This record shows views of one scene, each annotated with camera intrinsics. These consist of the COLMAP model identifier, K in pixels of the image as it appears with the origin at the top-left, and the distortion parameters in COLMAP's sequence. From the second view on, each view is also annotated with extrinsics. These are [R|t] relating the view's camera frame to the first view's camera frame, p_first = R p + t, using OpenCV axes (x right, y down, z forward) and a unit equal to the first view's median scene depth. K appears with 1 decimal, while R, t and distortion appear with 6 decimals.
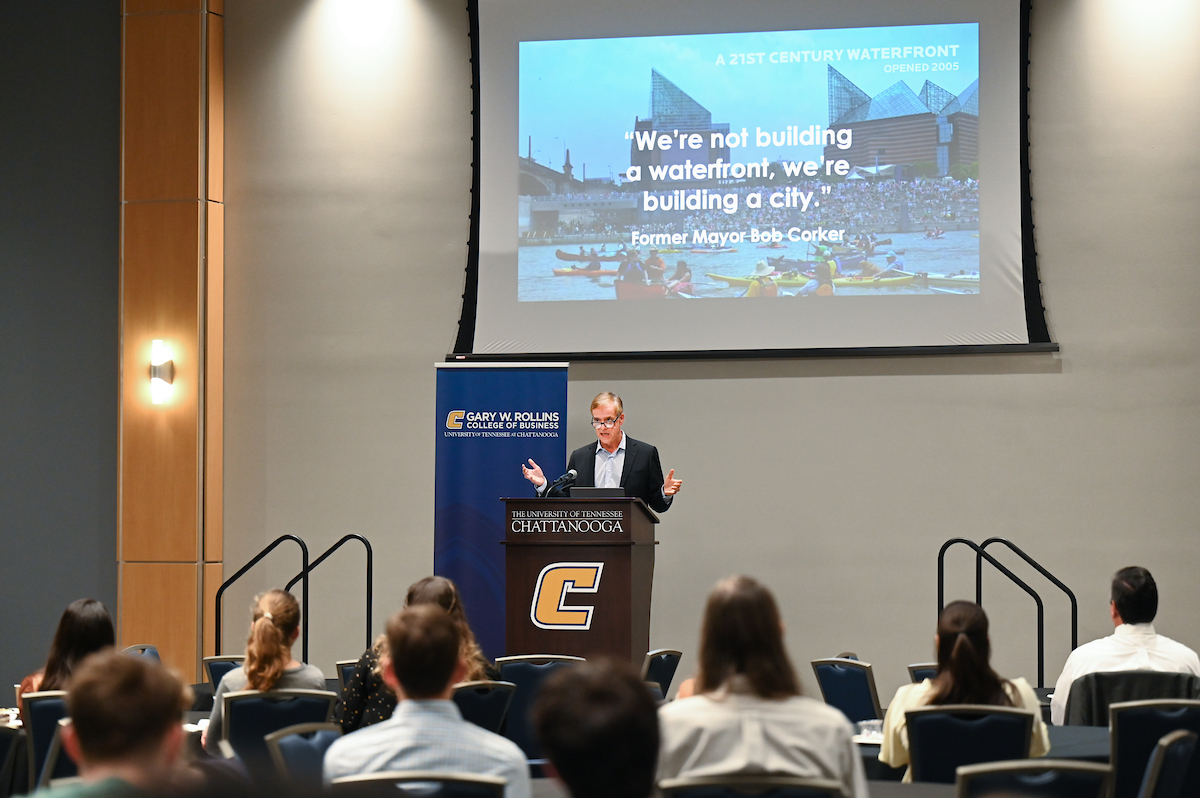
lens RADIAL K [[3554.3, 0, 600.0], [0, 3554.3, 399.0], [0, 0, 1]] dist [-0.074782, -0.825891]
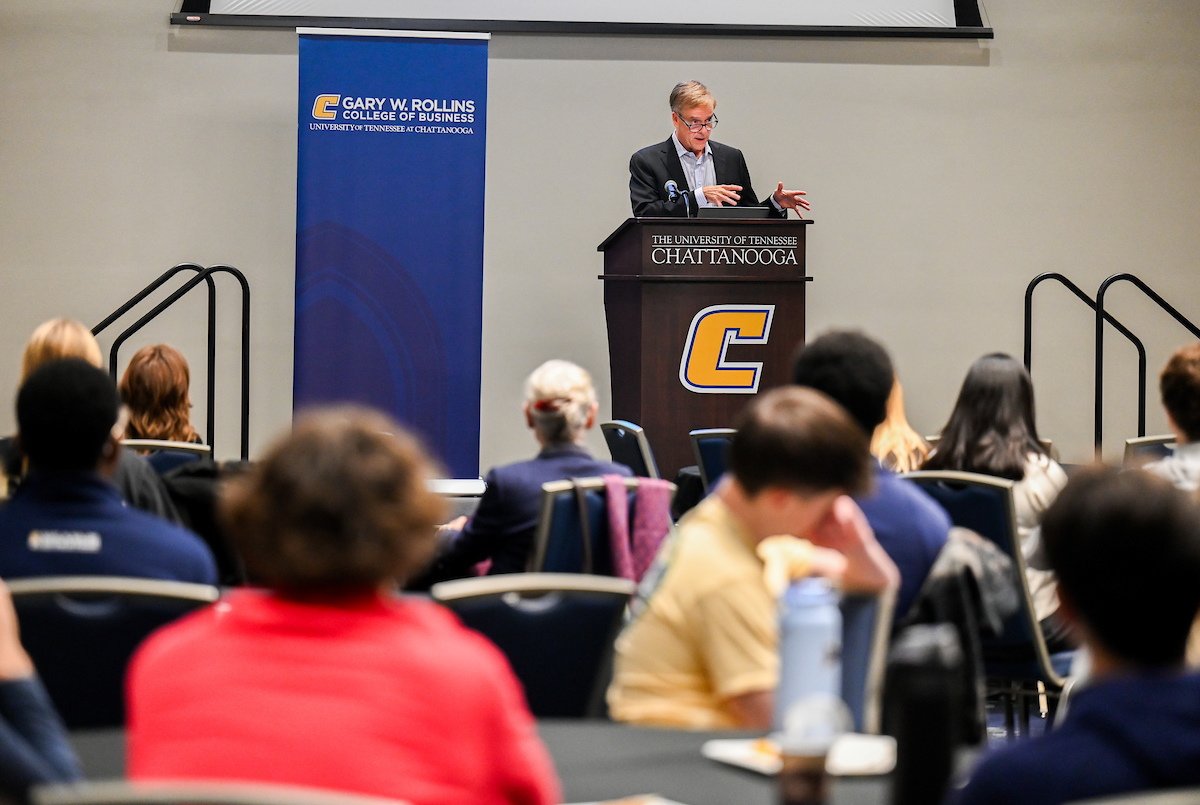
lens RADIAL K [[4516.9, 0, 600.0], [0, 4516.9, 402.5], [0, 0, 1]] dist [0.036642, 2.849815]
pose [[0.847718, -0.011051, 0.530331, -0.489532], [-0.026767, 0.997618, 0.063575, 0.005978], [-0.529771, -0.068089, 0.845403, 0.184987]]
